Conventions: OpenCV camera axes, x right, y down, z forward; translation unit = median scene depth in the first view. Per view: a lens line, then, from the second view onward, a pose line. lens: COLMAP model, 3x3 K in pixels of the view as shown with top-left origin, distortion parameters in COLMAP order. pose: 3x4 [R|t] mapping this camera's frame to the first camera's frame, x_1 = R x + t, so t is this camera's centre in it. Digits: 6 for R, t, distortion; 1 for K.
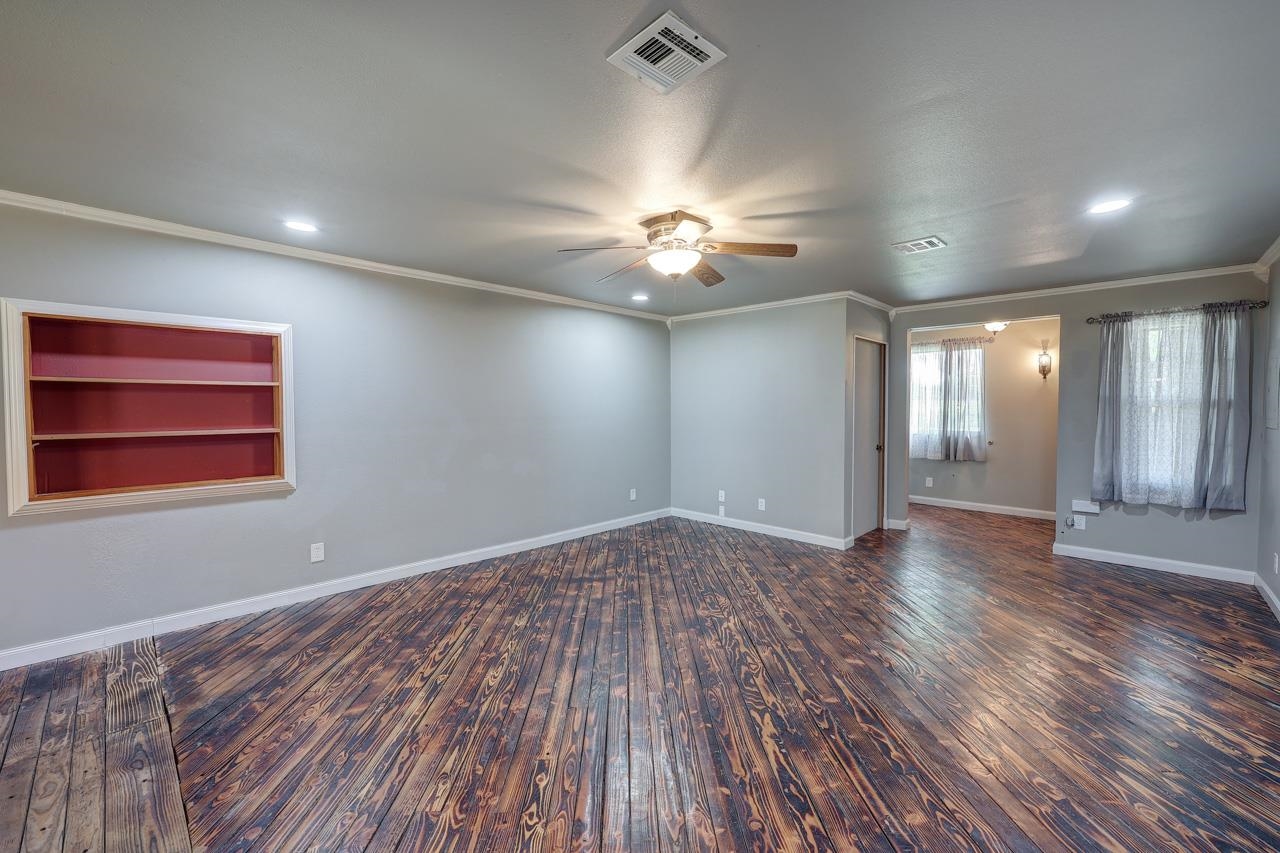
lens RADIAL K [[513.7, 0, 640.0], [0, 513.7, 426.5], [0, 0, 1]] dist [0.002593, 0.000288]
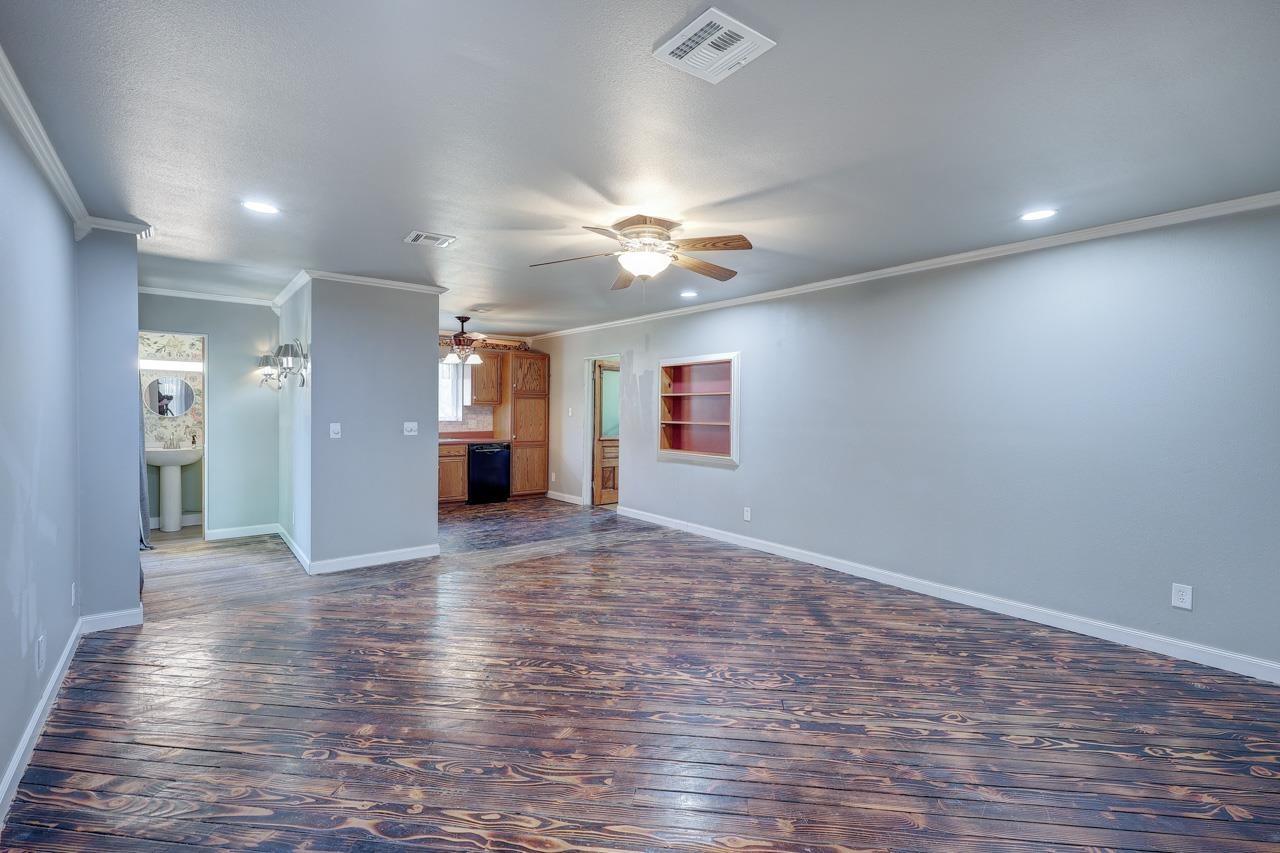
lens RADIAL K [[594.2, 0, 640.0], [0, 594.2, 426.5], [0, 0, 1]] dist [-0.003869, -0.000393]
pose [[-0.150793, 0.029935, -0.988112, 1.024853], [-0.048390, 0.998120, 0.037622, -0.036549], [0.987380, 0.053488, -0.149060, 0.981689]]
